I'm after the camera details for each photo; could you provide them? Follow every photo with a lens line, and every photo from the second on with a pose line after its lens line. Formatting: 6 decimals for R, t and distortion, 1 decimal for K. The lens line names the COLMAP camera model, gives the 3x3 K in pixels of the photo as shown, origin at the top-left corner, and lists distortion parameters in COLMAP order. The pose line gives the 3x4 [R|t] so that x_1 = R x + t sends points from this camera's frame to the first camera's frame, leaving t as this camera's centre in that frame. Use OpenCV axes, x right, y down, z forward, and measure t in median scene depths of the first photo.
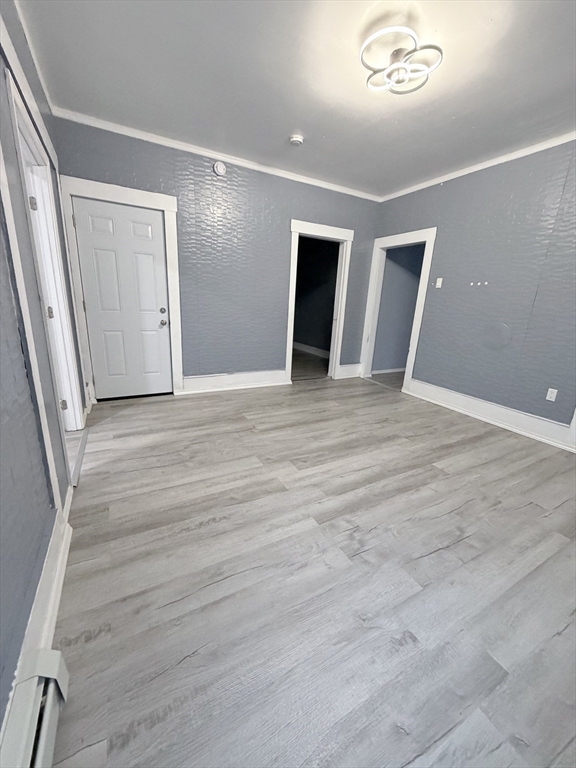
lens RADIAL K [[309.0, 0, 286.6], [0, 309.0, 386.8], [0, 0, 1]] dist [0.002758, 0.000127]
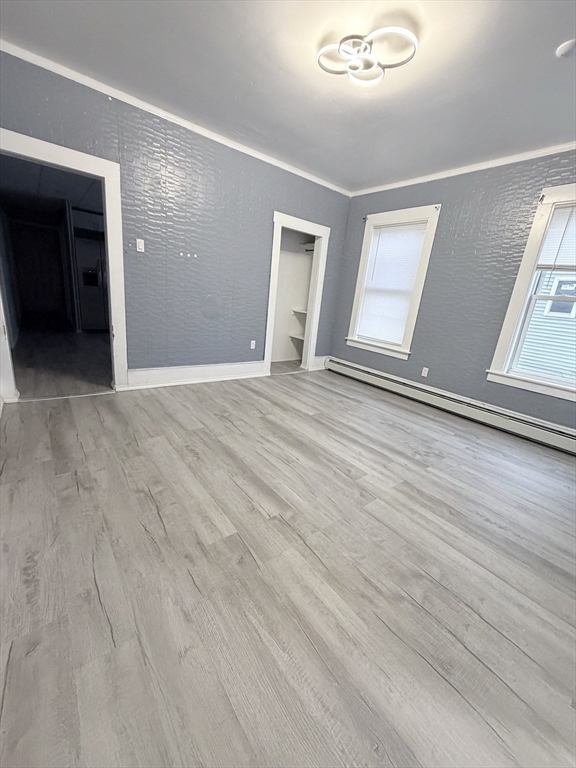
lens RADIAL K [[309.0, 0, 289.6], [0, 309.0, 383.9], [0, 0, 1]] dist [0.002758, 0.000127]
pose [[-0.179738, -0.341671, 0.922472, -0.655161], [0.161426, 0.914788, 0.370277, -0.358409], [-0.970379, 0.215464, -0.109268, 1.169105]]
